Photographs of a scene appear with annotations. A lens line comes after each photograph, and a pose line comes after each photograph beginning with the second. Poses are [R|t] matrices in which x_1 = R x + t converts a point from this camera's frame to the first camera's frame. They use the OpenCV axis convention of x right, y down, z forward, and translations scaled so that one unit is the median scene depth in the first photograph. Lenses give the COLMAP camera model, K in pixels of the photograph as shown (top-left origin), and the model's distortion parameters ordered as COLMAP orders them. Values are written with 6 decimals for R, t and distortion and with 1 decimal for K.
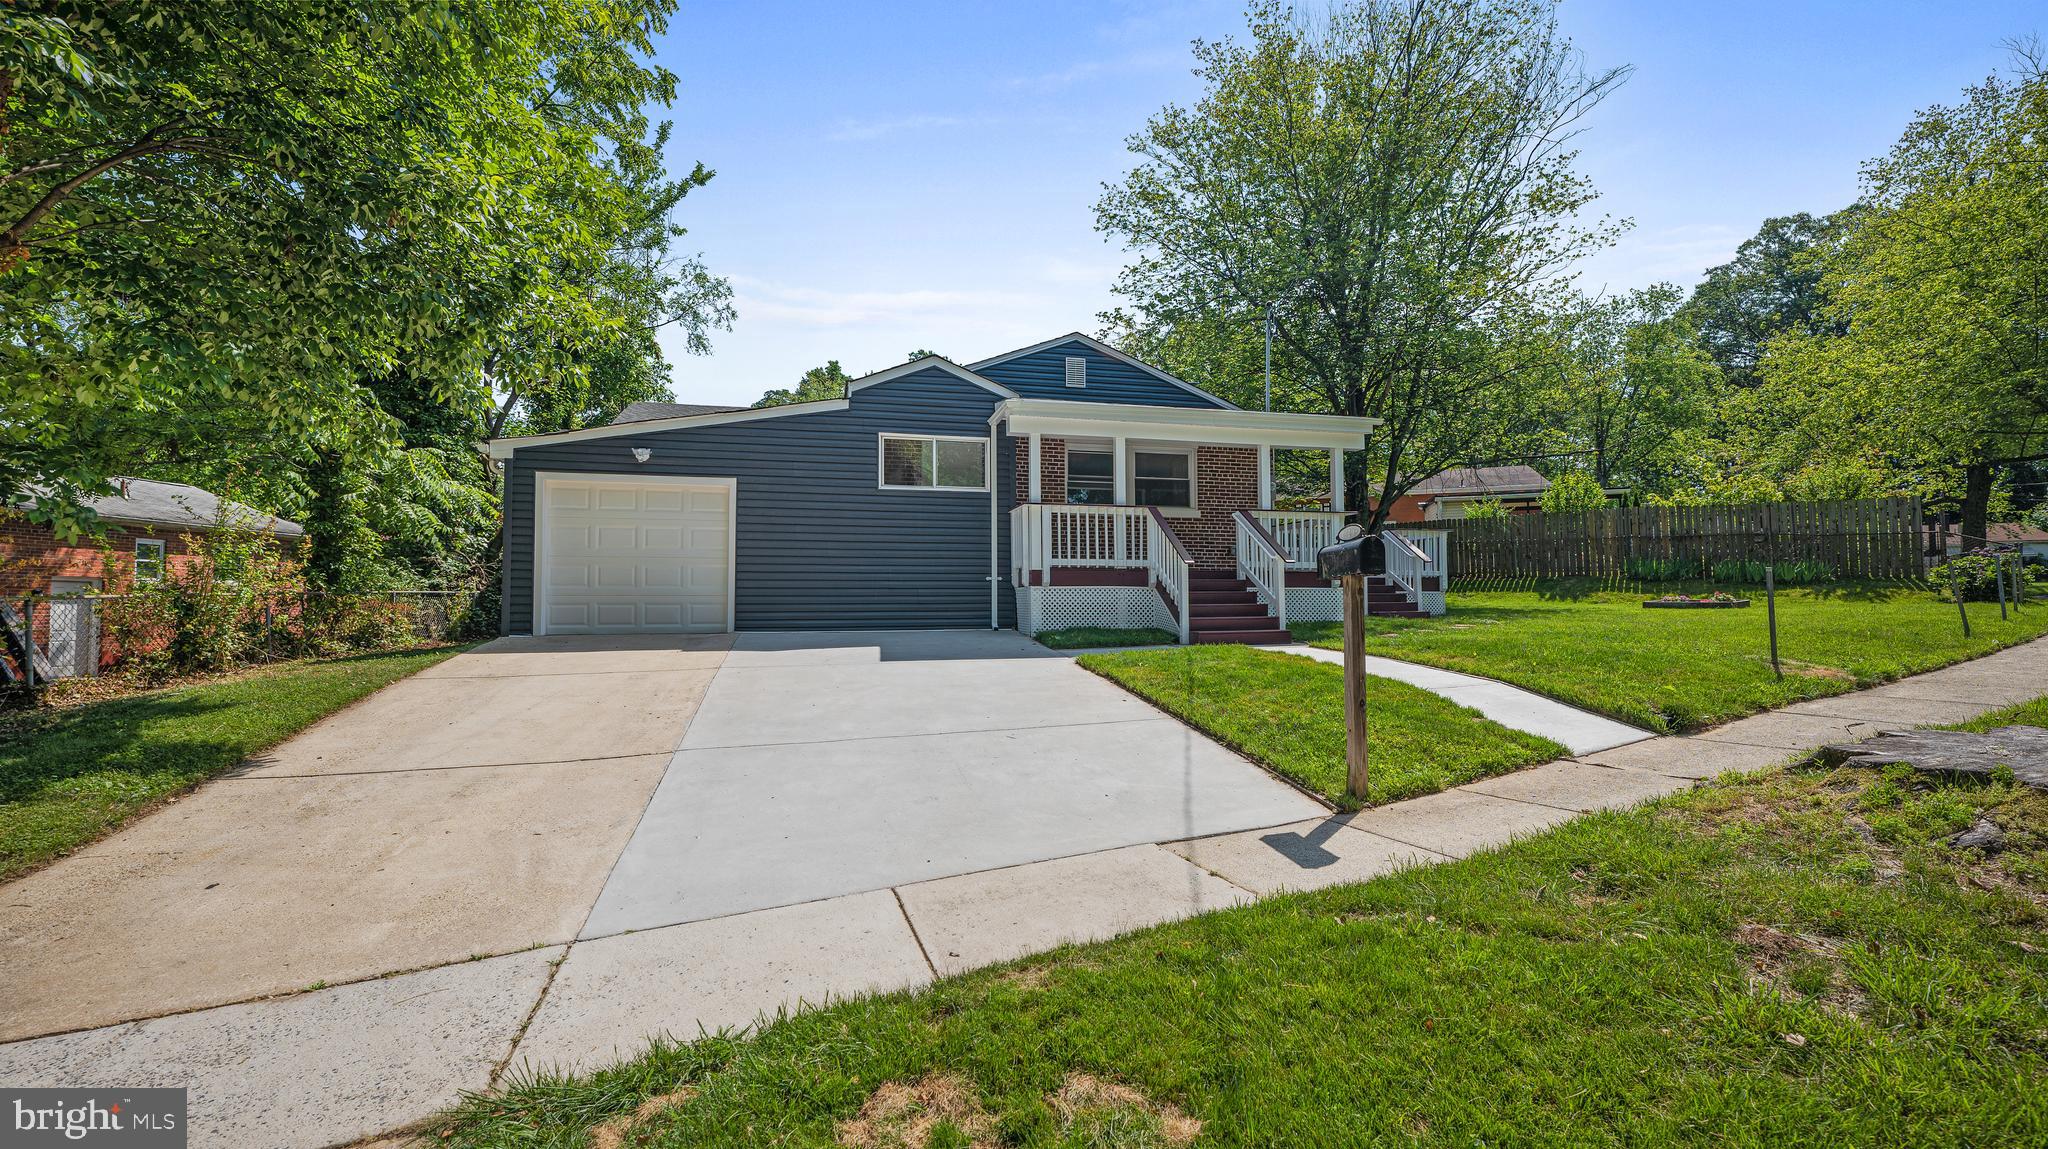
lens RADIAL K [[848.1, 0, 1021.4], [0, 848.1, 579.1], [0, 0, 1]] dist [0.001643, 0.000037]
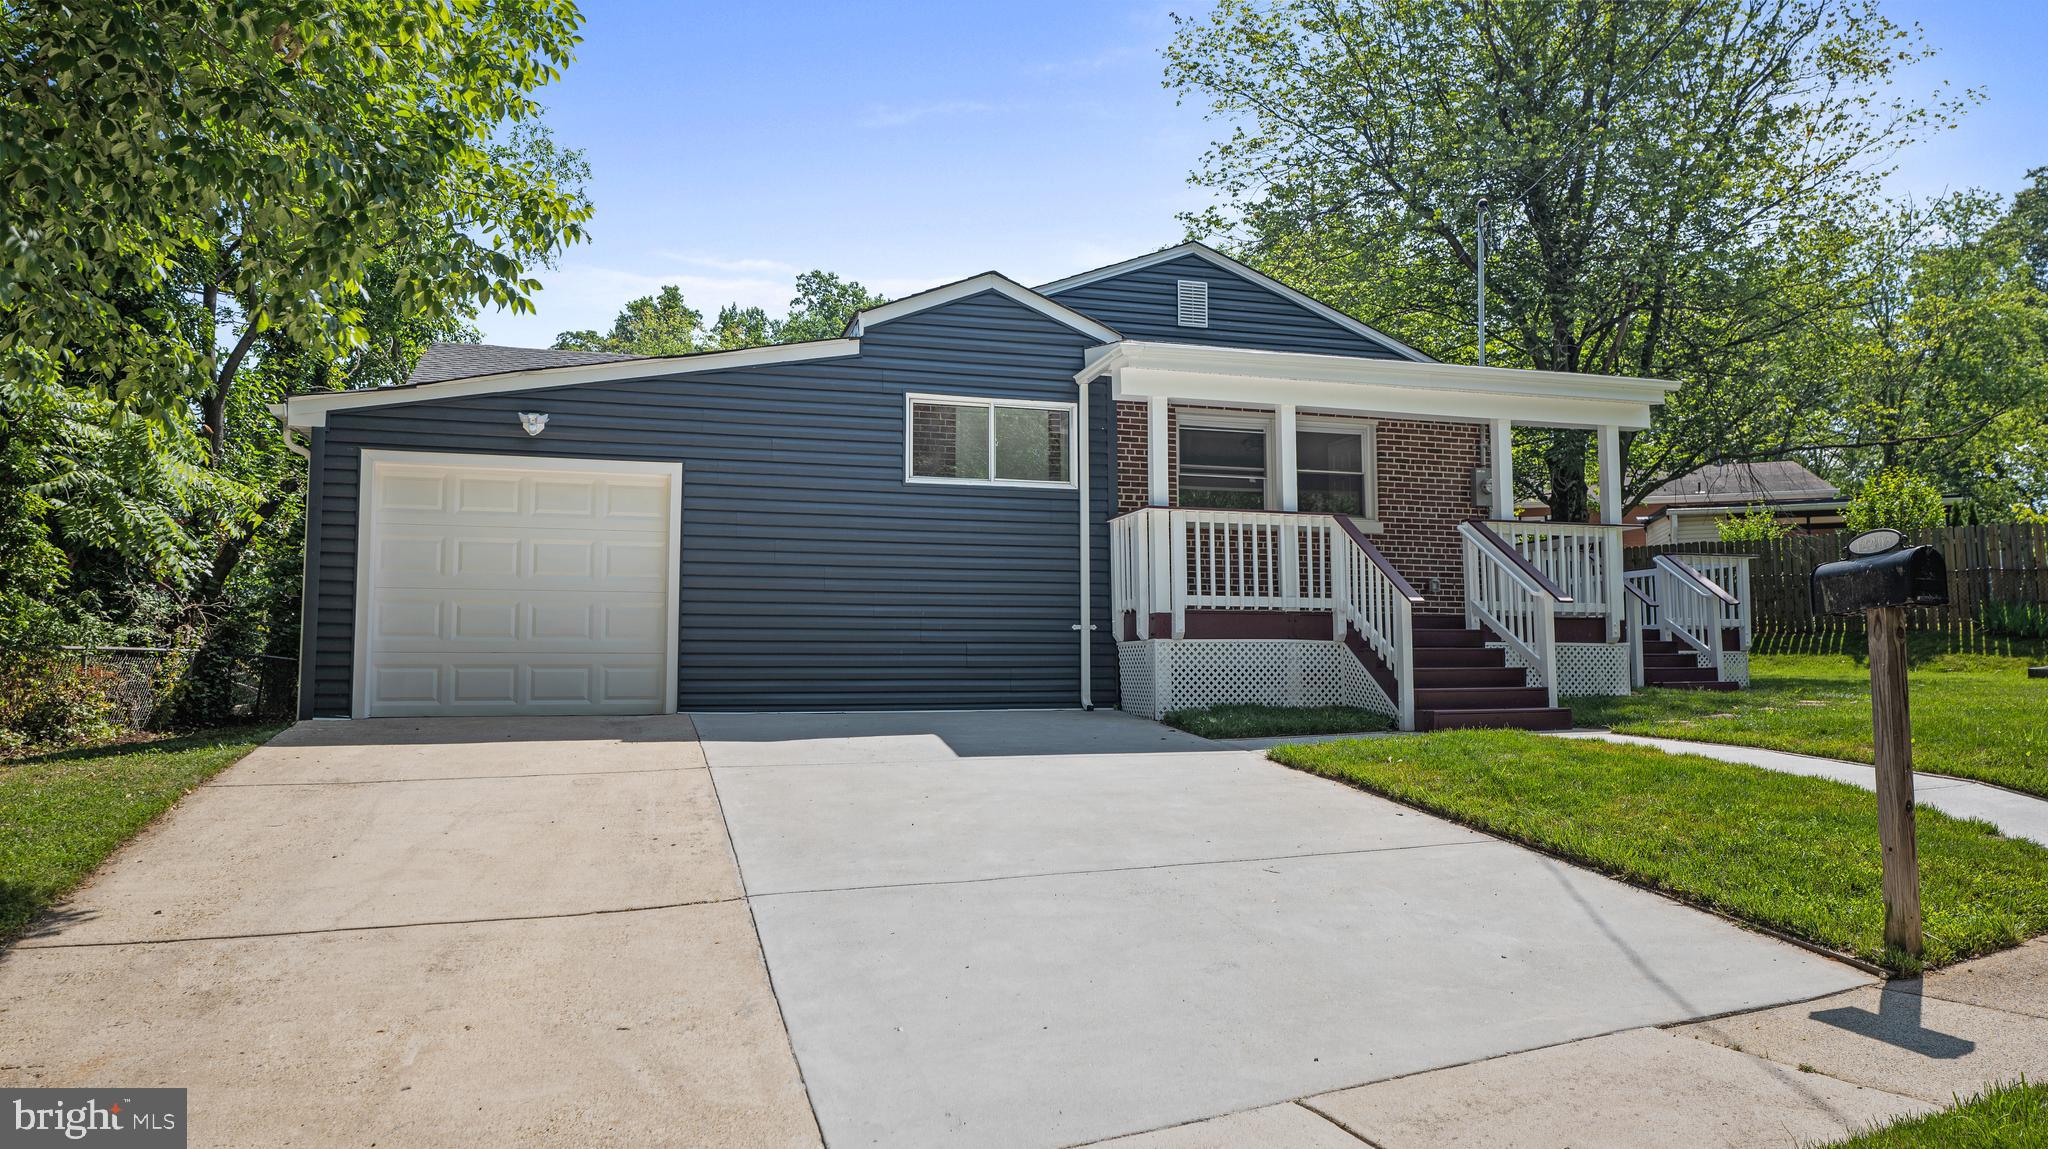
lens RADIAL K [[1363.5, 0, 1024.0], [0, 1363.5, 574.5], [0, 0, 1]] dist [-0.002481, 0.003590]
pose [[0.998565, 0.004084, 0.053389, -0.133778], [-0.001530, 0.998856, -0.047797, 0.008818], [-0.053523, 0.047647, 0.997429, -0.000830]]
